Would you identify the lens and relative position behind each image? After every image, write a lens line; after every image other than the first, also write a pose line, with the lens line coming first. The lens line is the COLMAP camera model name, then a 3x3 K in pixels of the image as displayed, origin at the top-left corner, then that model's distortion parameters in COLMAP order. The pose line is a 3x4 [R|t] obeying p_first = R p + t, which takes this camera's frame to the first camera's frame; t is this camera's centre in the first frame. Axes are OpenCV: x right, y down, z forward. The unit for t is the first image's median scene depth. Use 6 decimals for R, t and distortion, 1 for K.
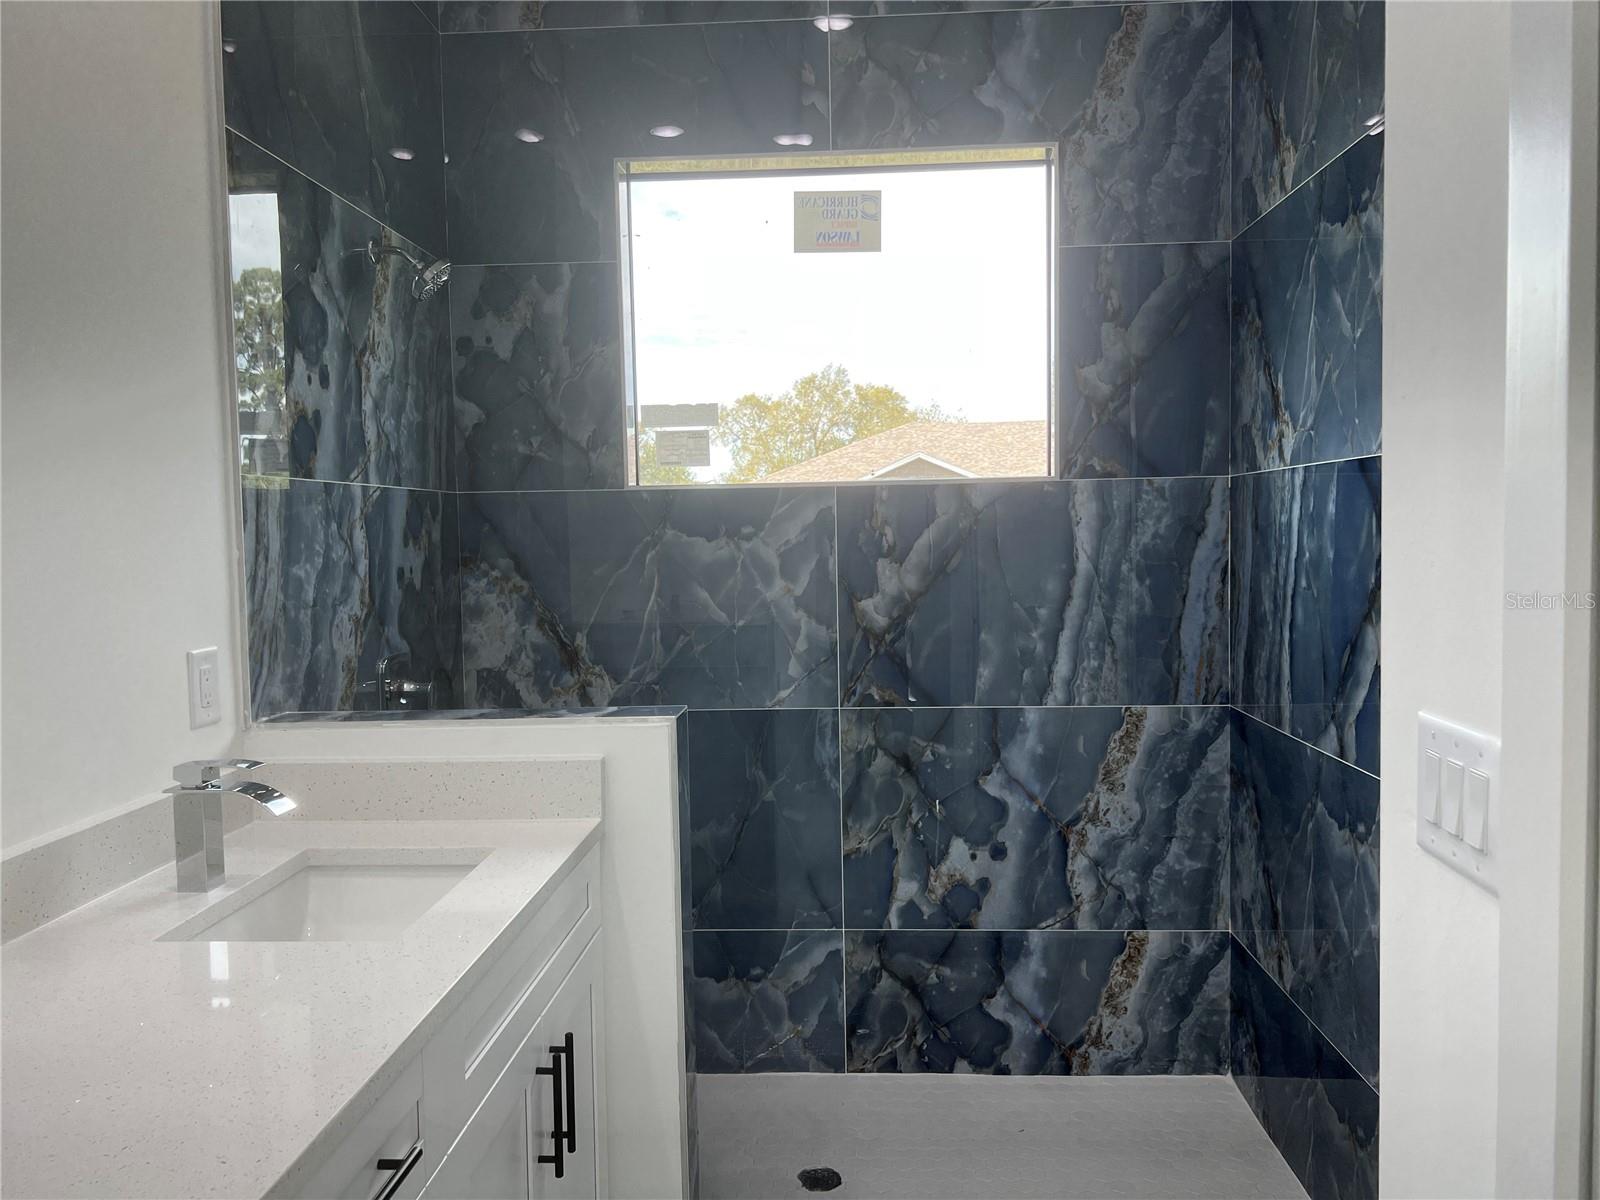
lens RADIAL K [[1214.7, 0, 804.3], [0, 1214.7, 590.2], [0, 0, 1]] dist [0.059089, -0.058450]
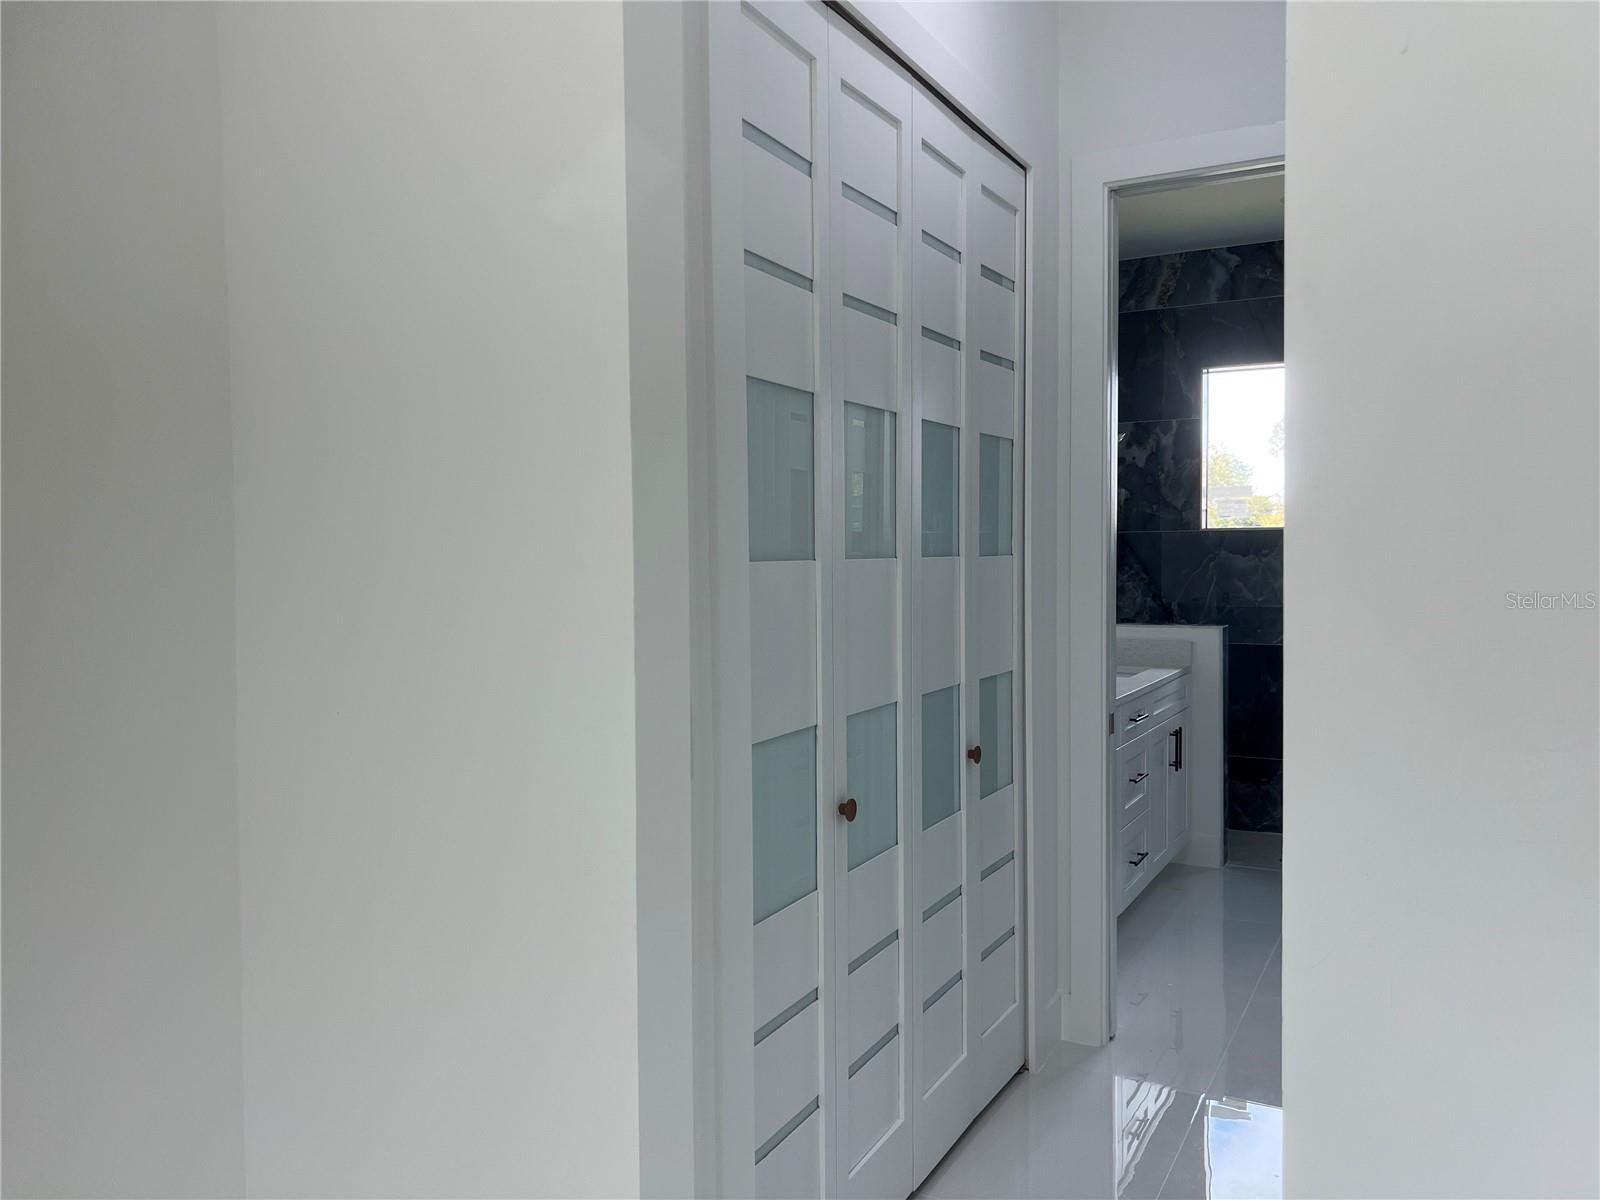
lens RADIAL K [[1276.6, 0, 797.5], [0, 1276.6, 611.9], [0, 0, 1]] dist [0.077567, -0.070472]
pose [[0.909345, 0.031029, -0.414884, 0.149705], [-0.031008, 0.999496, 0.006788, 0.064324], [0.414886, 0.006692, 0.909849, -1.358518]]
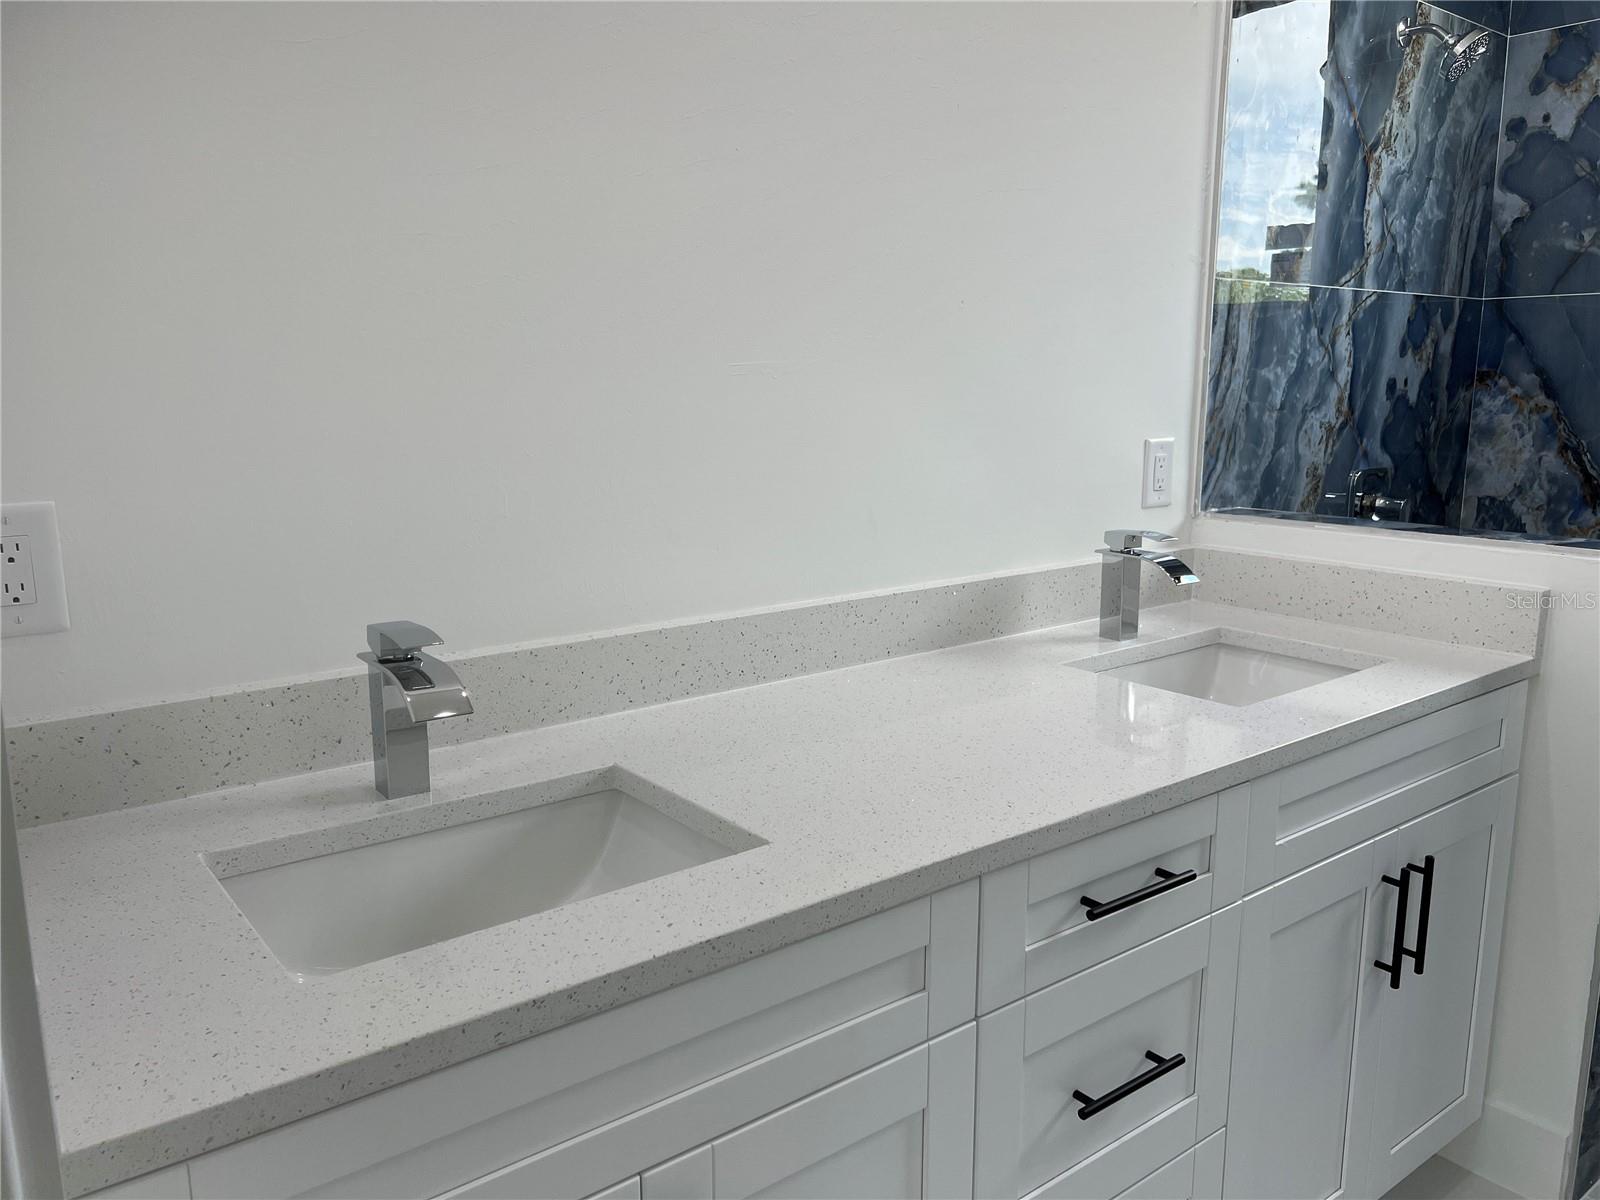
lens RADIAL K [[1214.7, 0, 804.3], [0, 1214.7, 590.2], [0, 0, 1]] dist [0.059089, -0.058450]
pose [[0.659648, 0.152771, -0.735884, 0.101549], [-0.054803, 0.986294, 0.155631, 0.021177], [0.749574, -0.062333, 0.658979, 0.008226]]
